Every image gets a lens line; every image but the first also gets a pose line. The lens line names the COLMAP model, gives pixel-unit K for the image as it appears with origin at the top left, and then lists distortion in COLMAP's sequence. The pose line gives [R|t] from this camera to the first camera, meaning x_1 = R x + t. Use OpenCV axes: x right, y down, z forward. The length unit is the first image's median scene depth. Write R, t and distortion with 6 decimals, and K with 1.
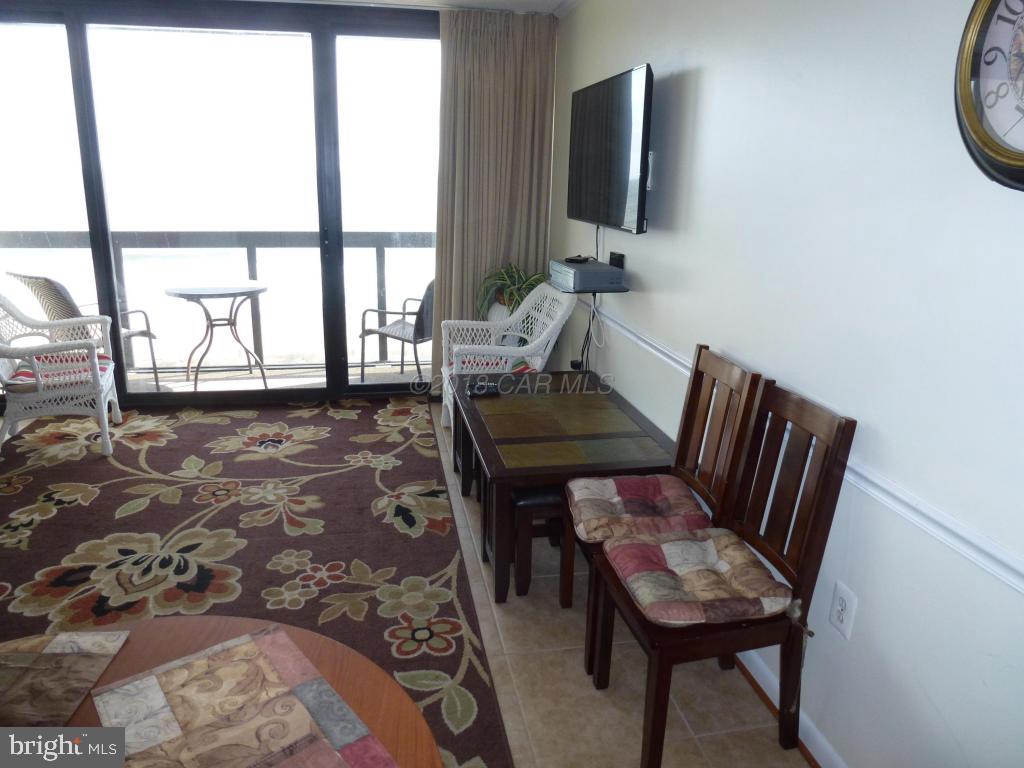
lens RADIAL K [[734.2, 0, 508.4], [0, 734.2, 385.2], [0, 0, 1]] dist [-0.054797, 0.017772]
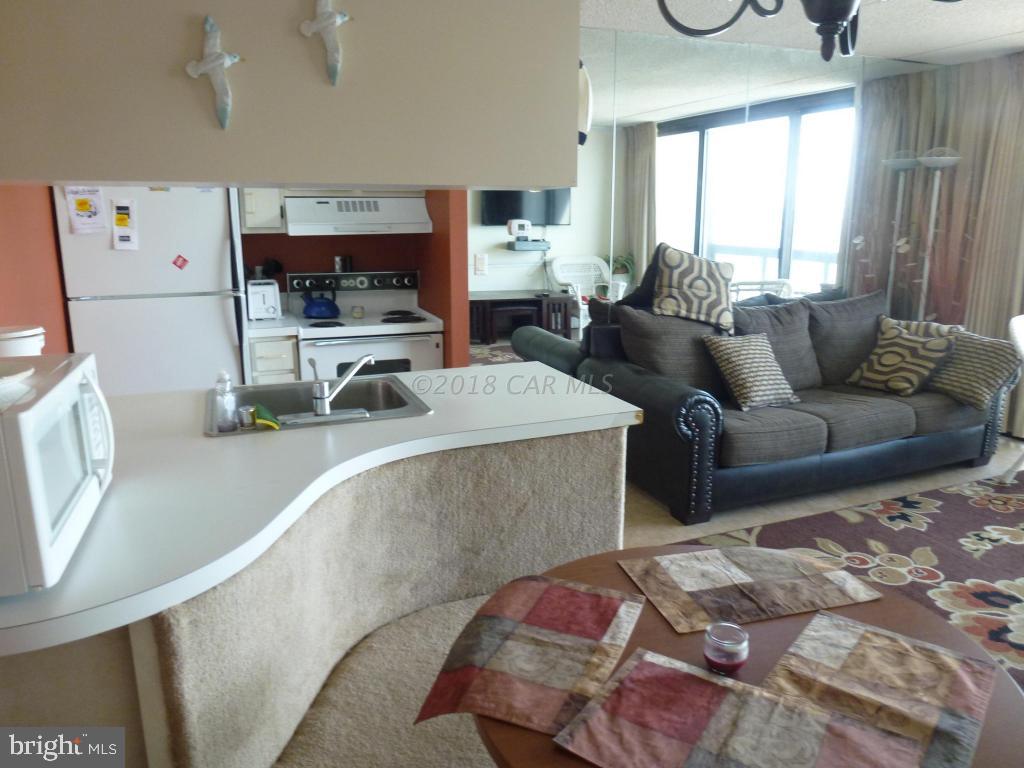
lens RADIAL K [[734.2, 0, 520.5], [0, 734.2, 380.9], [0, 0, 1]] dist [-0.054797, 0.017772]
pose [[0.193733, 0.195550, -0.961368, 0.130815], [-0.258629, 0.955449, 0.142227, -0.000520], [0.946350, 0.221083, 0.235677, 0.032188]]
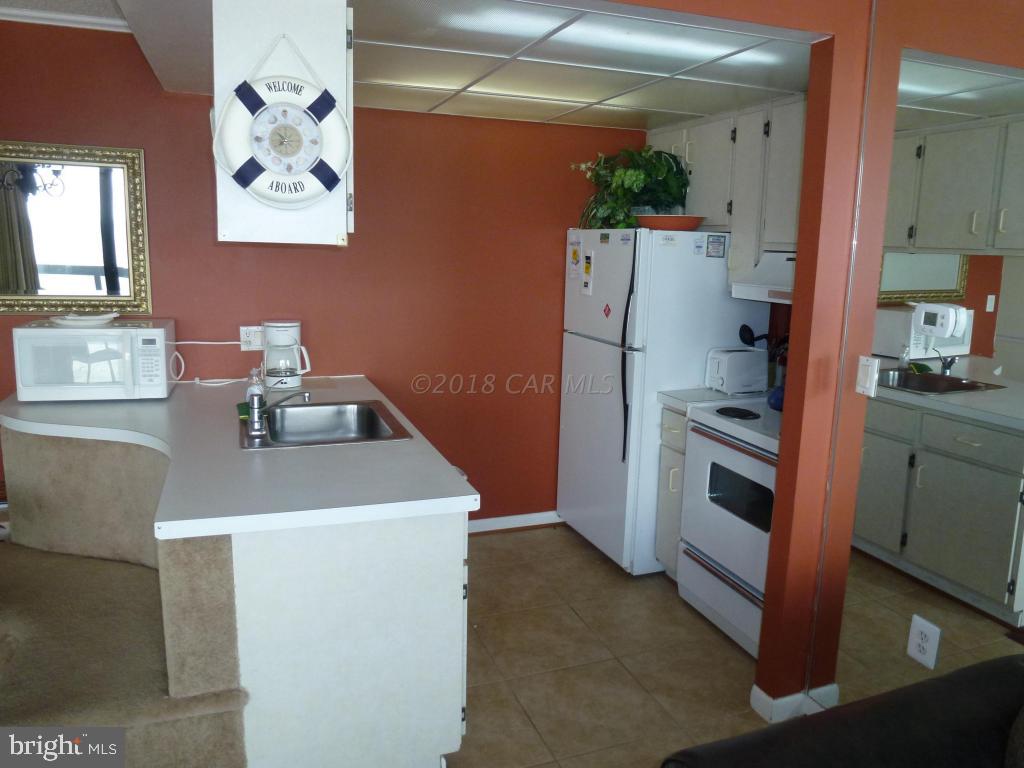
lens RADIAL K [[734.2, 0, 508.0], [0, 734.2, 379.9], [0, 0, 1]] dist [-0.054797, 0.017772]
pose [[-0.984760, -0.012379, -0.173476, -0.507062], [-0.087654, 0.896839, 0.433585, -0.208207], [0.150213, 0.442184, -0.884257, 0.626084]]
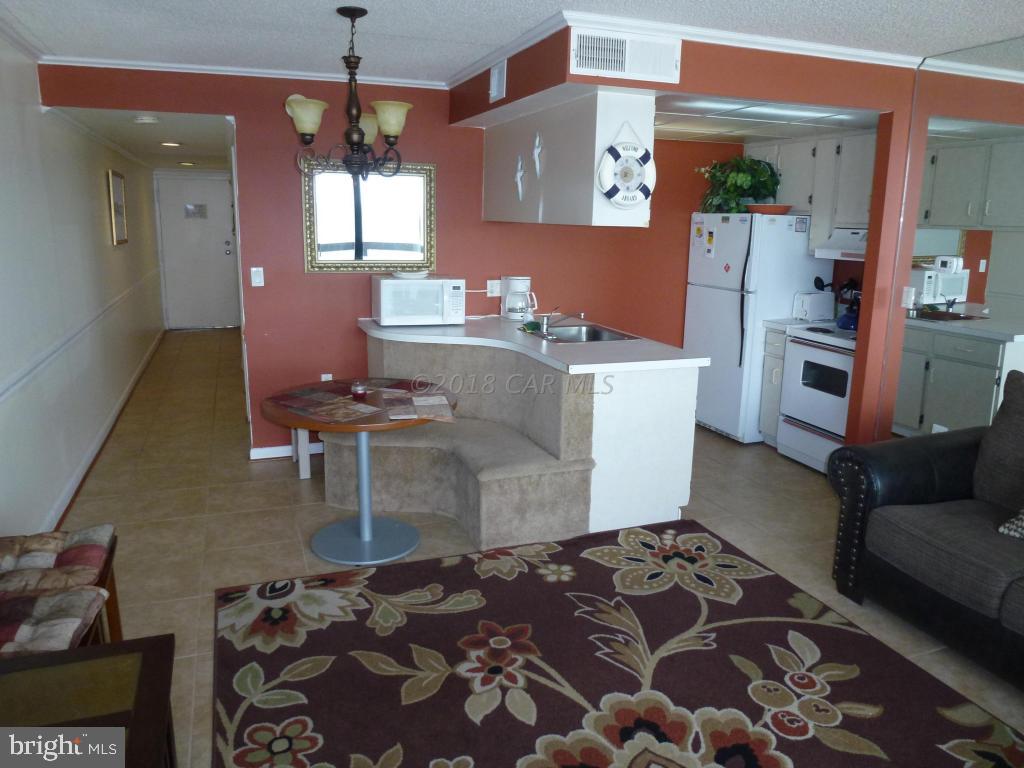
lens RADIAL K [[734.2, 0, 511.2], [0, 734.2, 383.5], [0, 0, 1]] dist [-0.054797, 0.017772]
pose [[-0.983856, 0.005650, -0.178875, -0.152671], [-0.079677, 0.881152, 0.466071, -0.312792], [0.160249, 0.472799, -0.866476, 1.011959]]
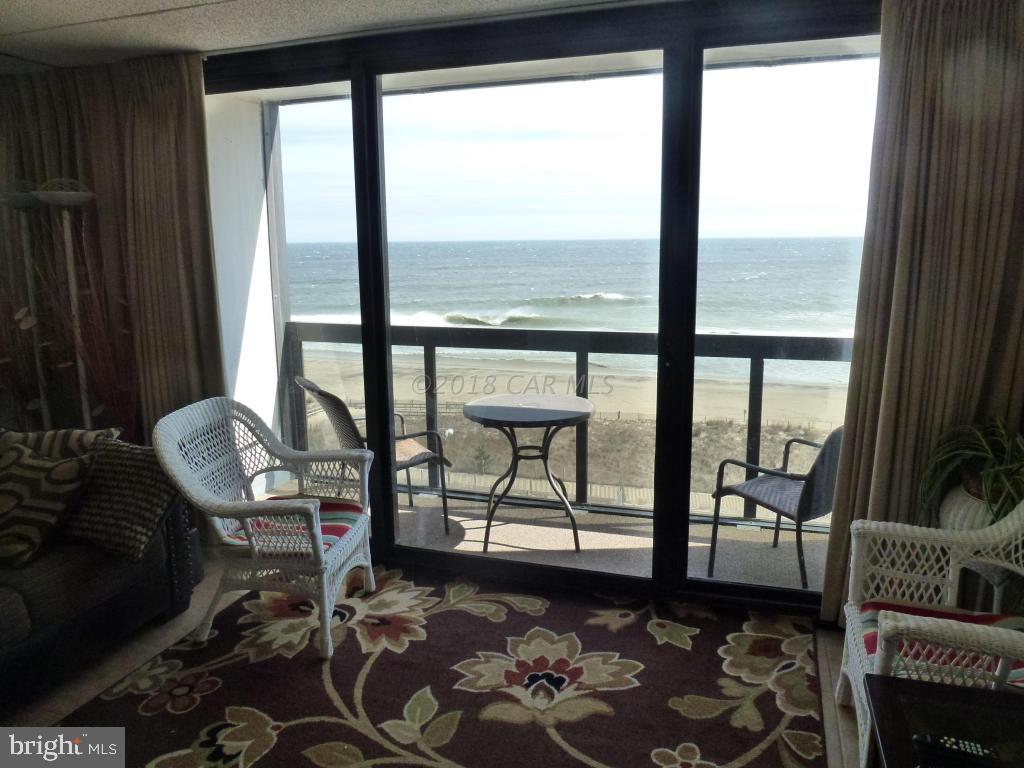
lens RADIAL K [[734.2, 0, 519.5], [0, 734.2, 386.5], [0, 0, 1]] dist [-0.054797, 0.017772]
pose [[0.877918, 0.062336, -0.474736, -0.064292], [-0.103713, 0.992708, -0.061444, -0.142350], [0.467443, 0.103179, 0.877981, 0.429195]]
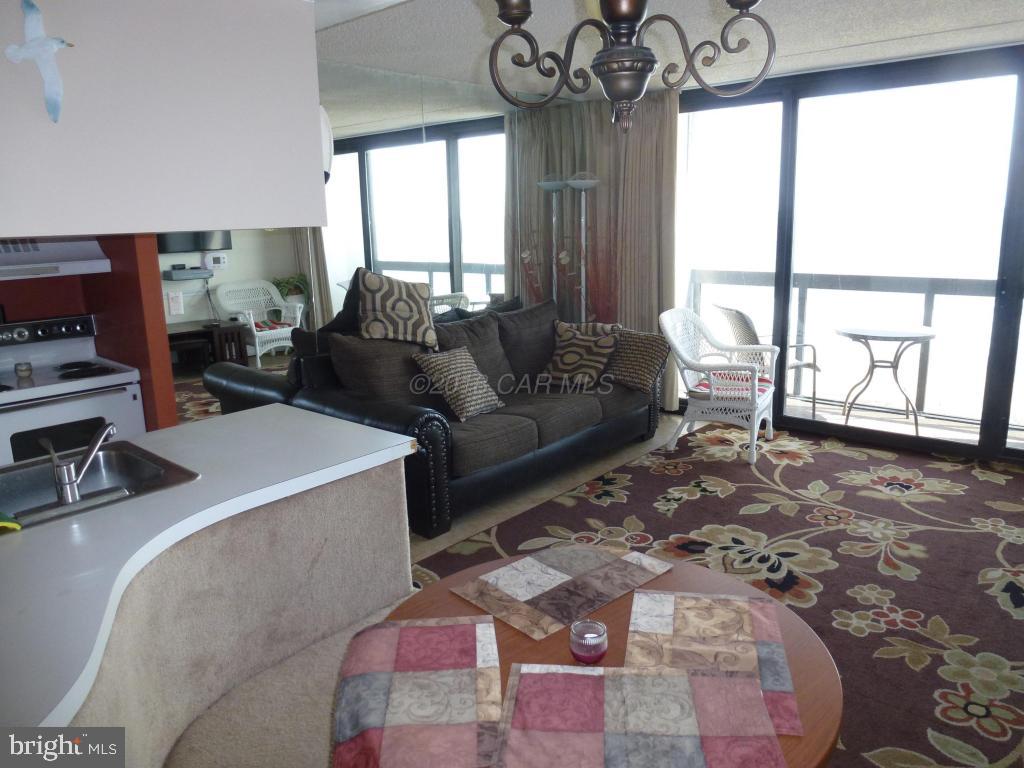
lens RADIAL K [[734.2, 0, 521.7], [0, 734.2, 384.6], [0, 0, 1]] dist [-0.054797, 0.017772]
pose [[0.623841, 0.132311, -0.770270, 0.106400], [-0.174021, 0.984340, 0.028144, 0.003217], [0.761931, 0.116486, 0.637097, -0.052239]]
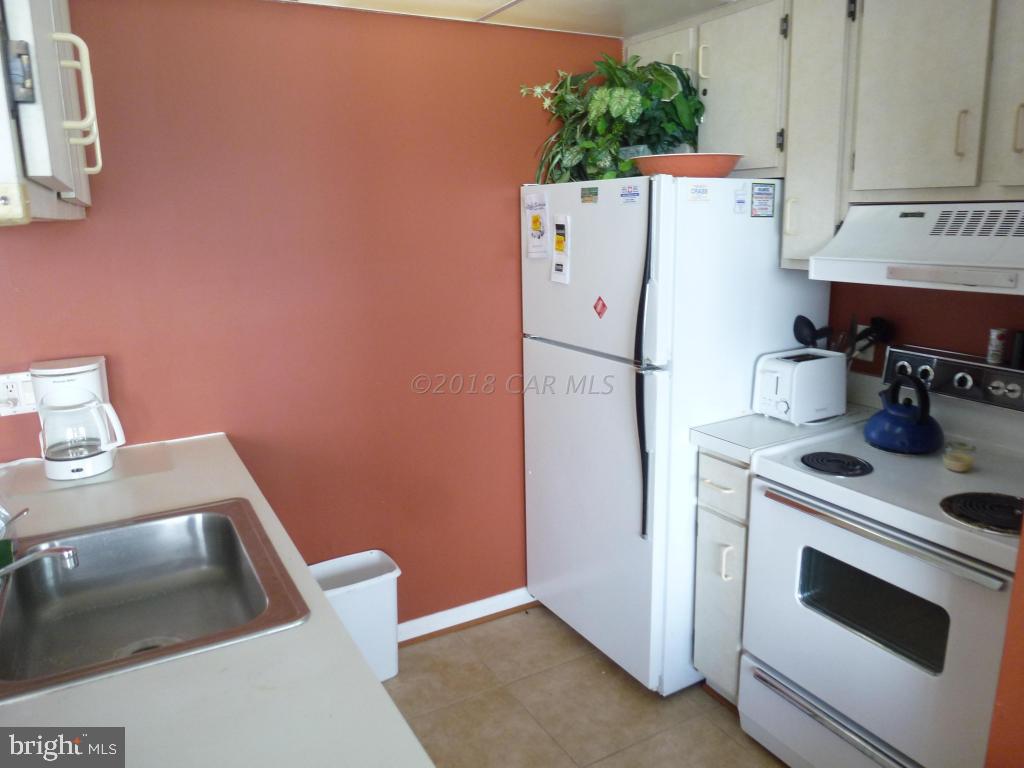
lens RADIAL K [[734.2, 0, 516.5], [0, 734.2, 384.4], [0, 0, 1]] dist [-0.054797, 0.017772]
pose [[-0.946311, 0.069998, -0.315587, -0.528775], [-0.087389, 0.884526, 0.458233, -0.114998], [0.311220, 0.461210, -0.830920, 0.312796]]
